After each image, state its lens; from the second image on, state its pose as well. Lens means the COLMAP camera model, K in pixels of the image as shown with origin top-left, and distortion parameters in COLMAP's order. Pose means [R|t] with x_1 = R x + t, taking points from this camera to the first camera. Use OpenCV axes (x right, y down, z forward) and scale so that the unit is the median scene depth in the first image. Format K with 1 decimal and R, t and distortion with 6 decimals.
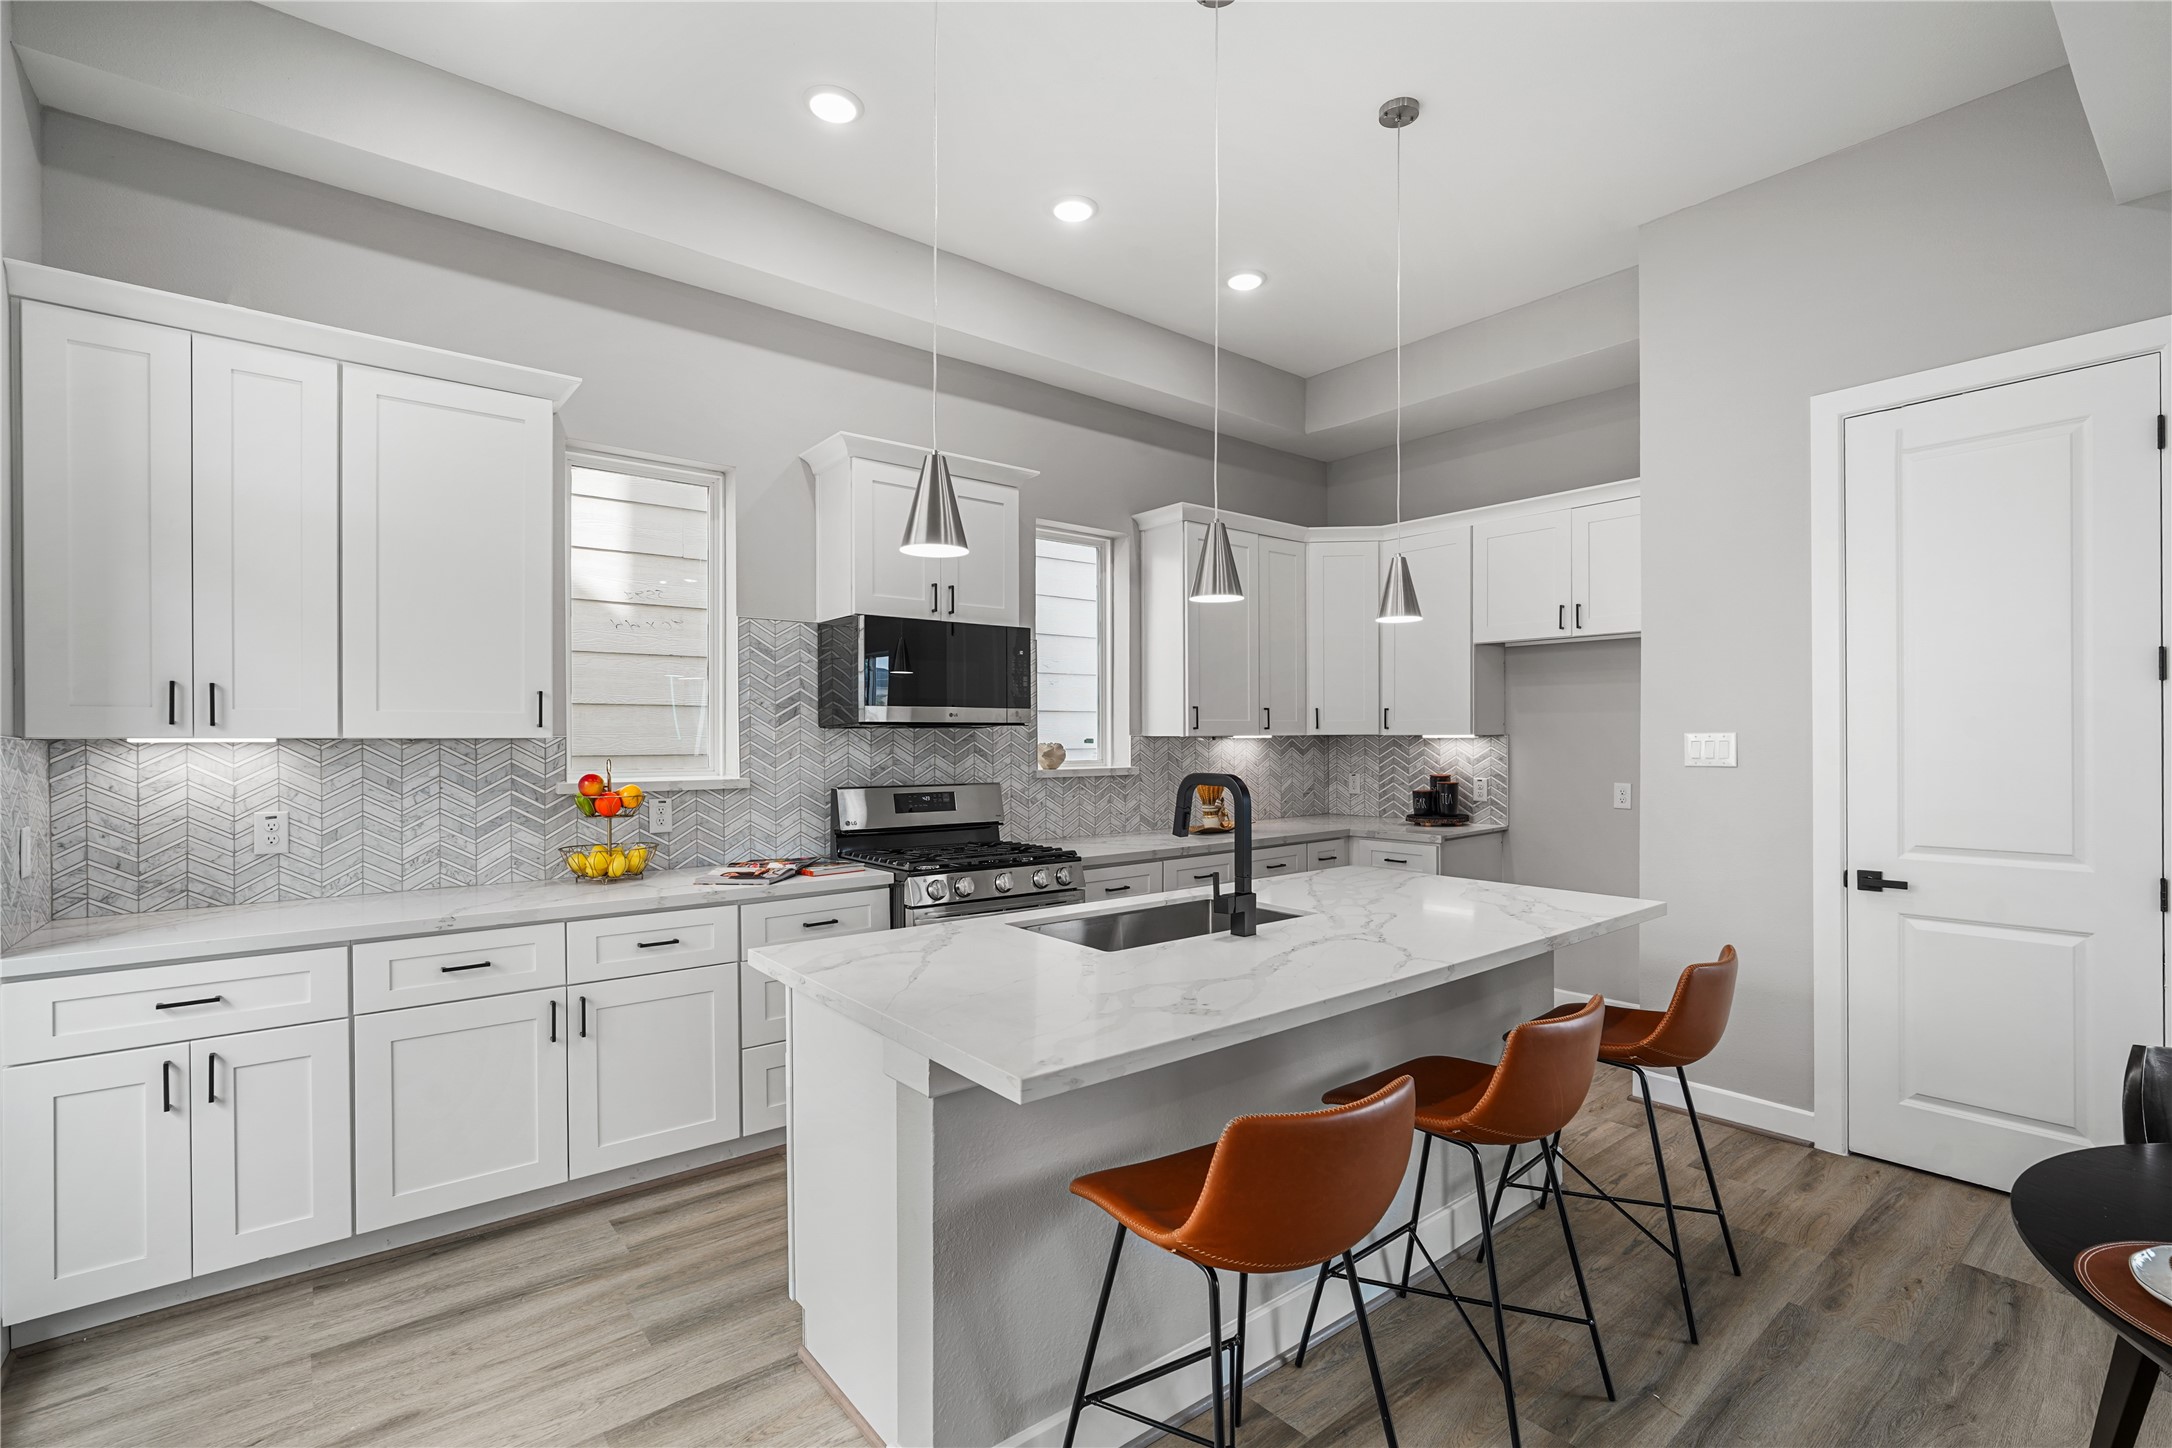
lens RADIAL K [[992.6, 0, 1093.2], [0, 992.6, 741.6], [0, 0, 1]] dist [-0.001939, 0.000683]
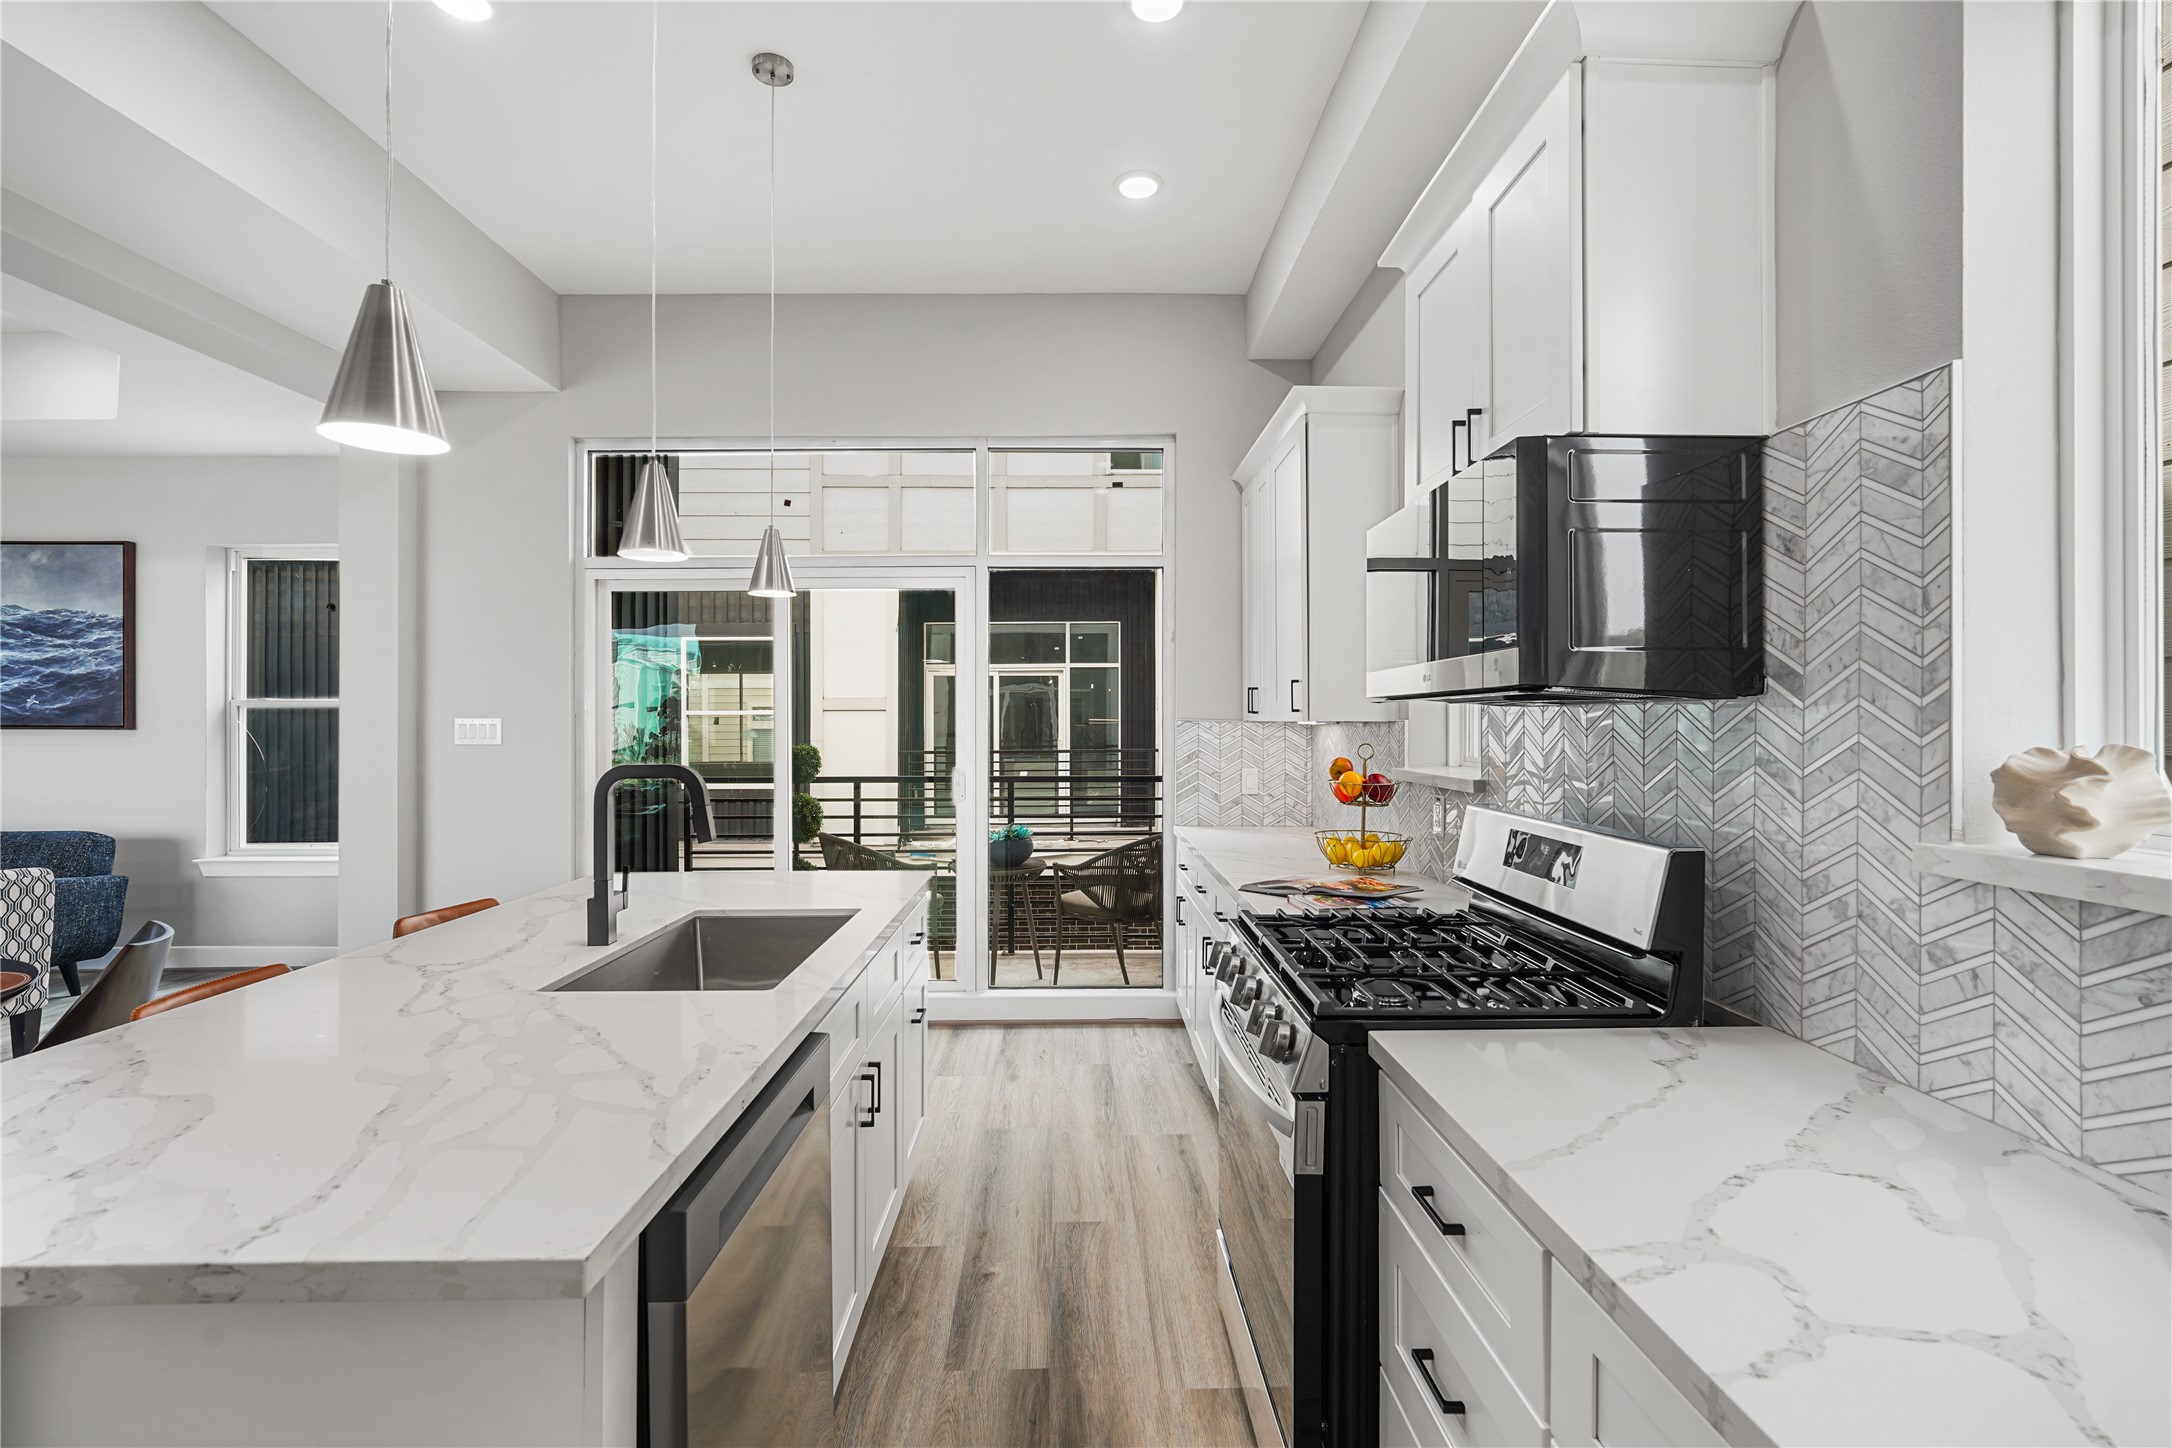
lens RADIAL K [[969.4, 0, 1086.0], [0, 969.4, 724.0], [0, 0, 1]] dist [0.000479, 0.000507]
pose [[-0.617879, 0.007175, -0.786241, 0.370225], [0.001487, 0.999967, 0.007957, -0.008656], [0.786272, 0.003748, -0.617869, 1.227744]]
